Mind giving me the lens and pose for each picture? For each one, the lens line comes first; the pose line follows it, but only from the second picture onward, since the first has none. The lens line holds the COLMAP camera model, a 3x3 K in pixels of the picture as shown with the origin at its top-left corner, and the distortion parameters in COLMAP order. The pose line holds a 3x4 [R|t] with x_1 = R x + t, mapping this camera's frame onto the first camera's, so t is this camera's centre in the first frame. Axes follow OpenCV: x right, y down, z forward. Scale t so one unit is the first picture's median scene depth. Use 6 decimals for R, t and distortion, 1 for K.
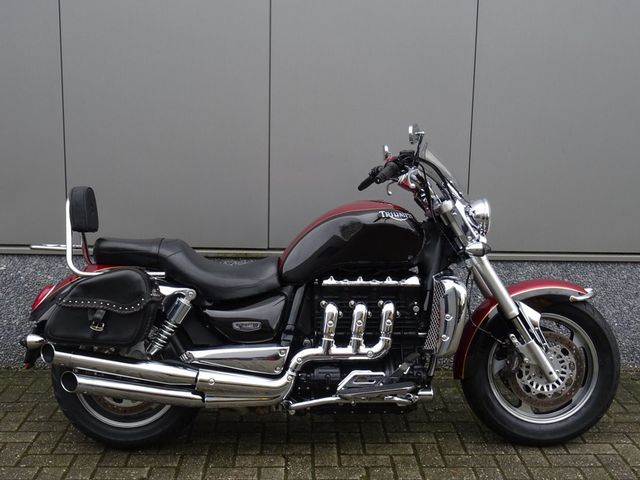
lens RADIAL K [[838.6, 0, 324.0], [0, 838.6, 242.1], [0, 0, 1]] dist [0.030029, 0.000000]
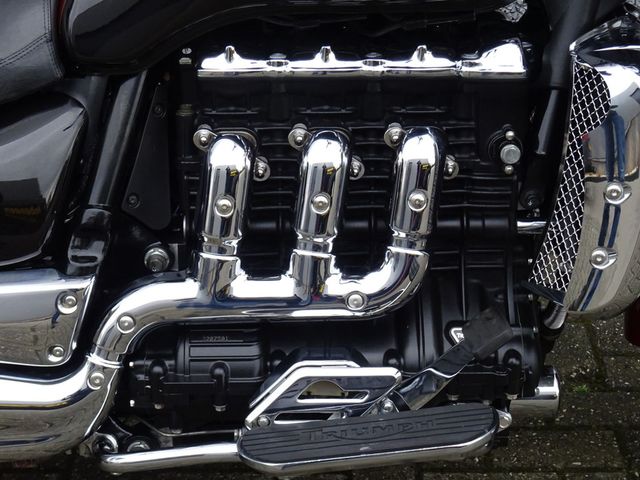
lens RADIAL K [[1595.7, 0, 319.9], [0, 1595.7, 240.6], [0, 0, 1]] dist [-0.106605, 0.000000]
pose [[0.999159, 0.001462, -0.040978, 0.064800], [0.010354, 0.957983, 0.286639, -0.055106], [0.039675, -0.286822, 0.957162, 0.440665]]
